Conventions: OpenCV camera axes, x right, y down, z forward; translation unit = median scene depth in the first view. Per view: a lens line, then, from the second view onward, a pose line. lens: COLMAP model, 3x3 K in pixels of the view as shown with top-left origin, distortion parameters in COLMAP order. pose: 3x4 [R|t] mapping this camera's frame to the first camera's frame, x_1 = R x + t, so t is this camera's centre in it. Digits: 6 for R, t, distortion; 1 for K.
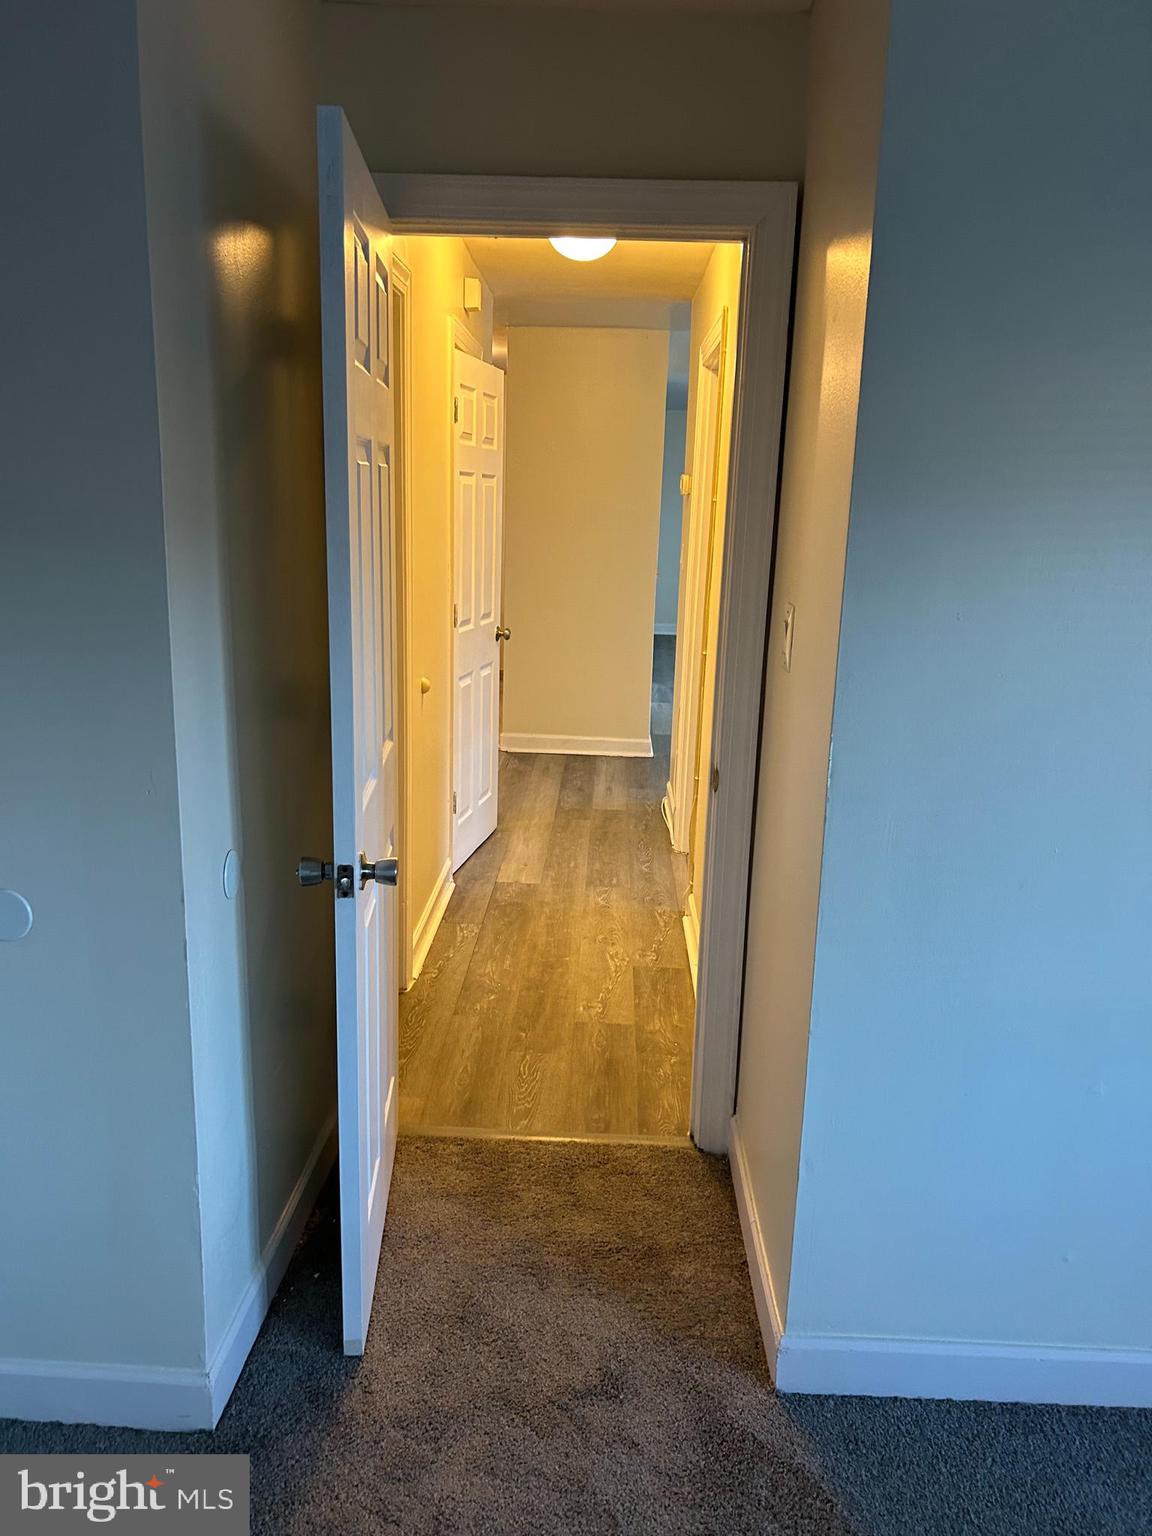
lens RADIAL K [[1169.2, 0, 555.6], [0, 1169.2, 771.0], [0, 0, 1]] dist [0.055662, -0.058720]
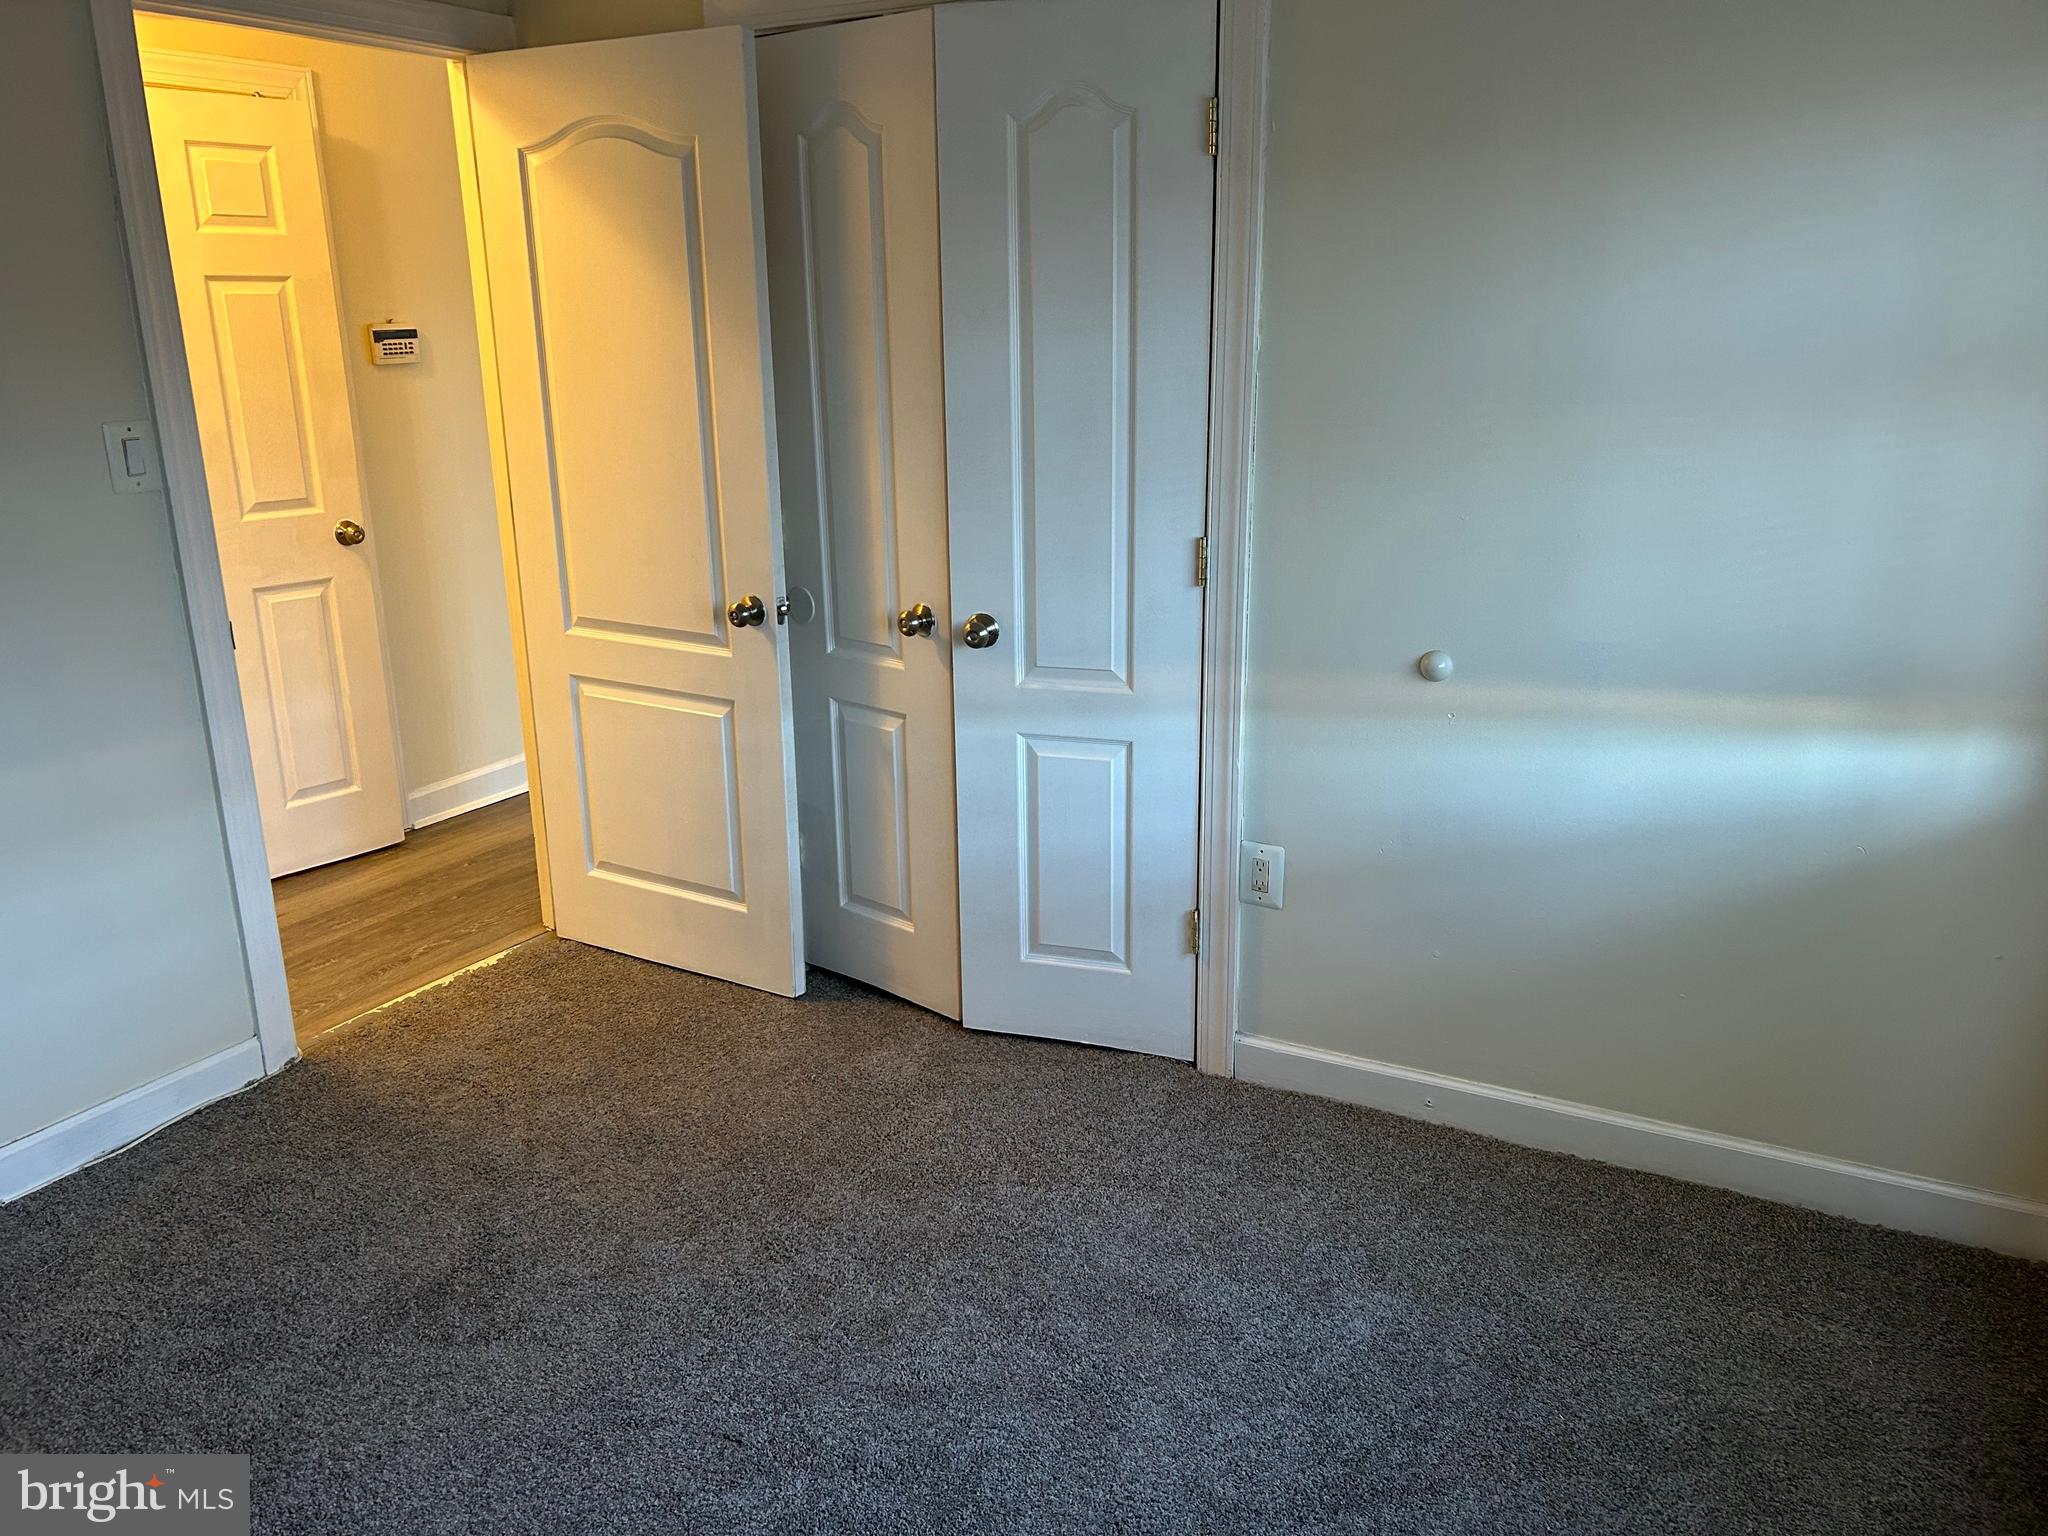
lens RADIAL K [[1558.9, 0, 1026.6], [0, 1558.9, 768.8], [0, 0, 1]] dist [0.055662, -0.058720]
pose [[0.894197, 0.093516, -0.437797, 0.792065], [-0.066277, 0.994816, 0.077129, -0.100629], [0.442740, -0.039953, 0.895760, 0.508033]]
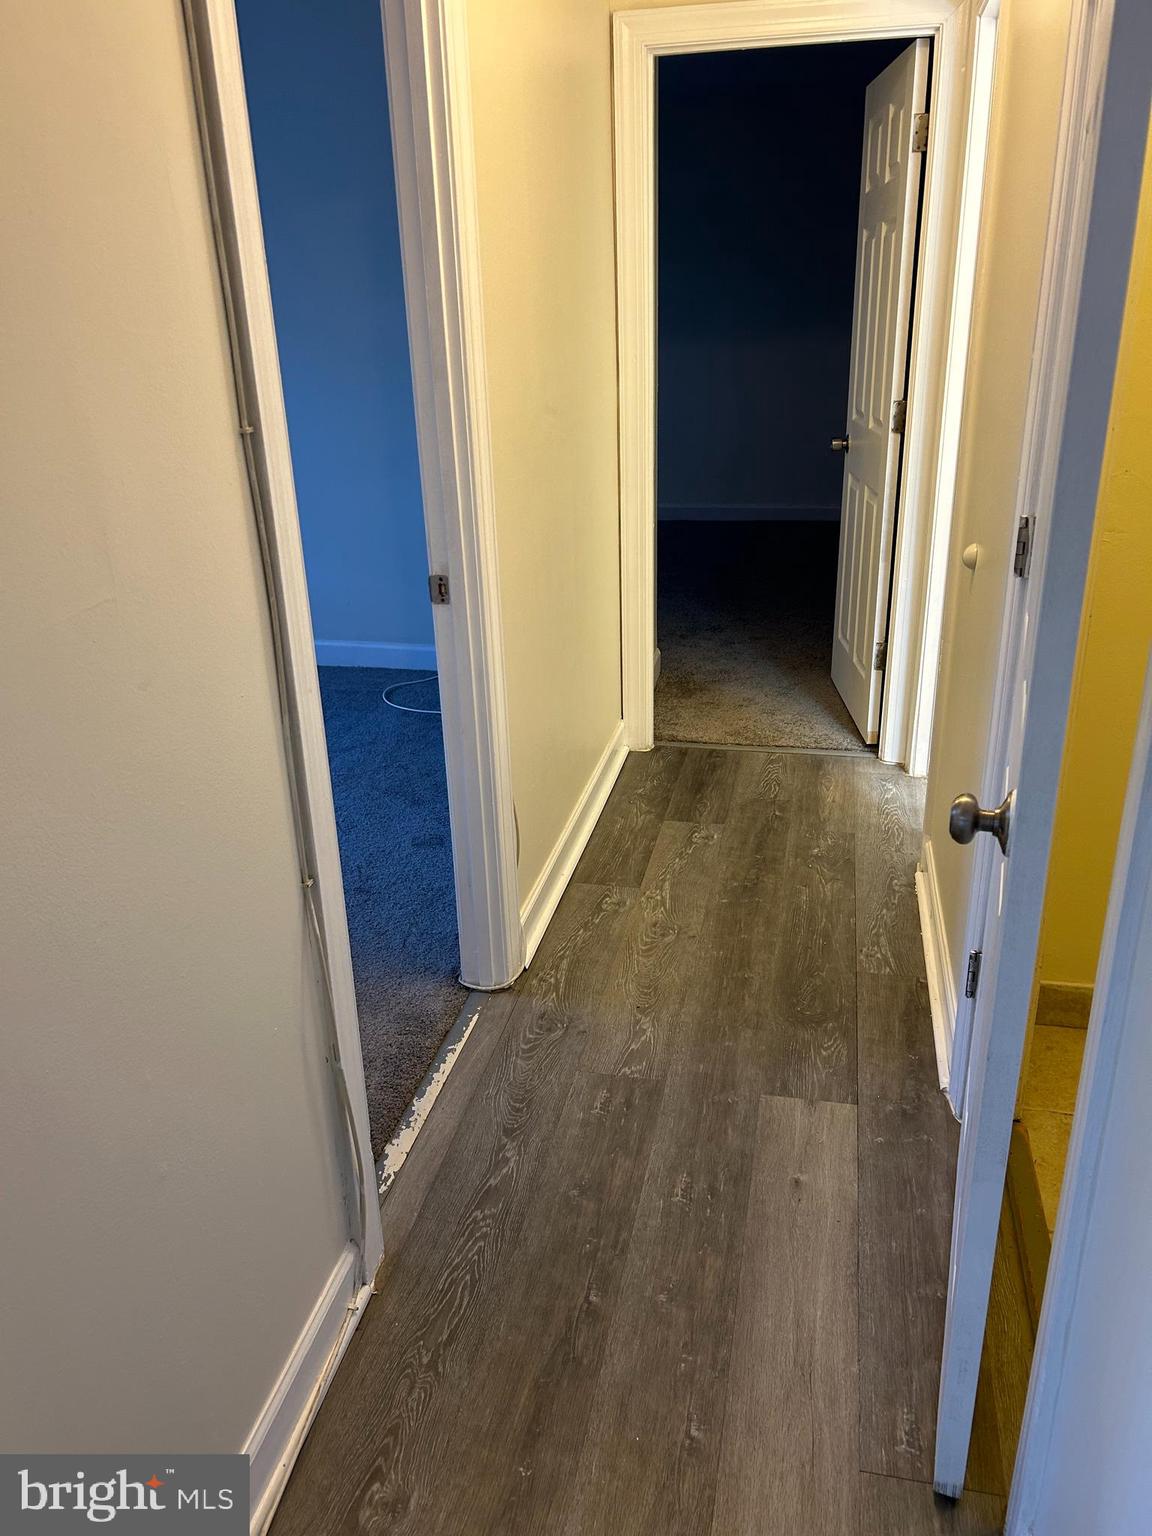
lens RADIAL K [[1169.2, 0, 555.6], [0, 1169.2, 771.0], [0, 0, 1]] dist [0.055662, -0.058720]
pose [[-0.984664, -0.054006, 0.165891, -0.003694], [0.051165, 0.819674, 0.570541, -0.319113], [-0.166789, 0.570279, -0.804340, 1.468621]]
